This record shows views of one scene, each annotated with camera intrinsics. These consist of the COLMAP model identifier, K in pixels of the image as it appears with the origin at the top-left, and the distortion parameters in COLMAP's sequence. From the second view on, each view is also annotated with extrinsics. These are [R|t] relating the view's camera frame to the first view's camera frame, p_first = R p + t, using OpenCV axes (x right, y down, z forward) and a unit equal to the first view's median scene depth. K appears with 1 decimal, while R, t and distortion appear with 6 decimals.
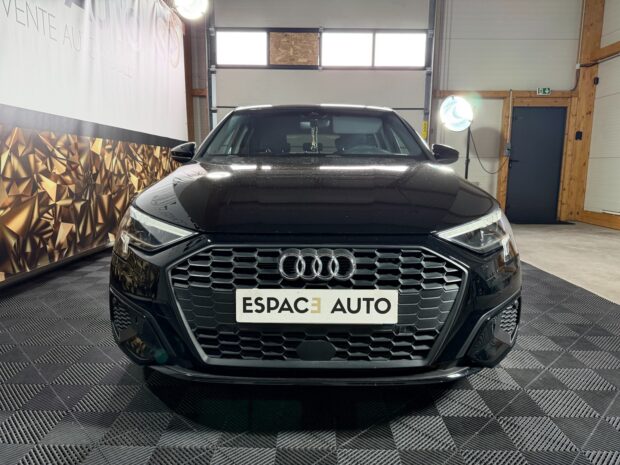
lens RADIAL K [[443.9, 0, 311.2], [0, 443.9, 237.5], [0, 0, 1]] dist [0.064493, -0.089027]
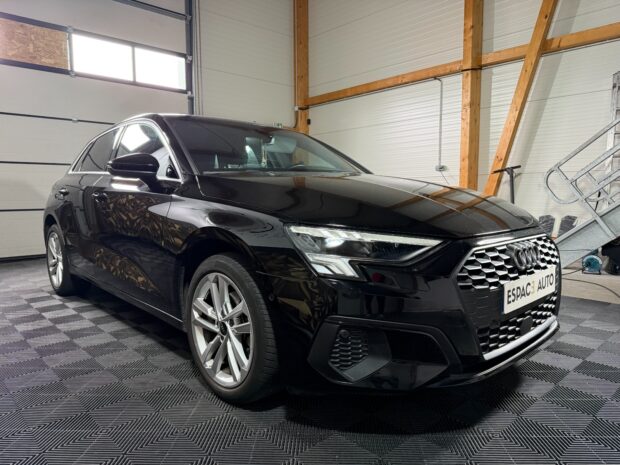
lens RADIAL K [[443.9, 0, 311.2], [0, 443.9, 237.5], [0, 0, 1]] dist [0.064493, -0.089027]
pose [[0.716049, -0.082110, 0.693204, -0.270098], [0.121697, 0.992534, -0.008142, -0.010351], [-0.687360, 0.090190, 0.720696, 0.109214]]
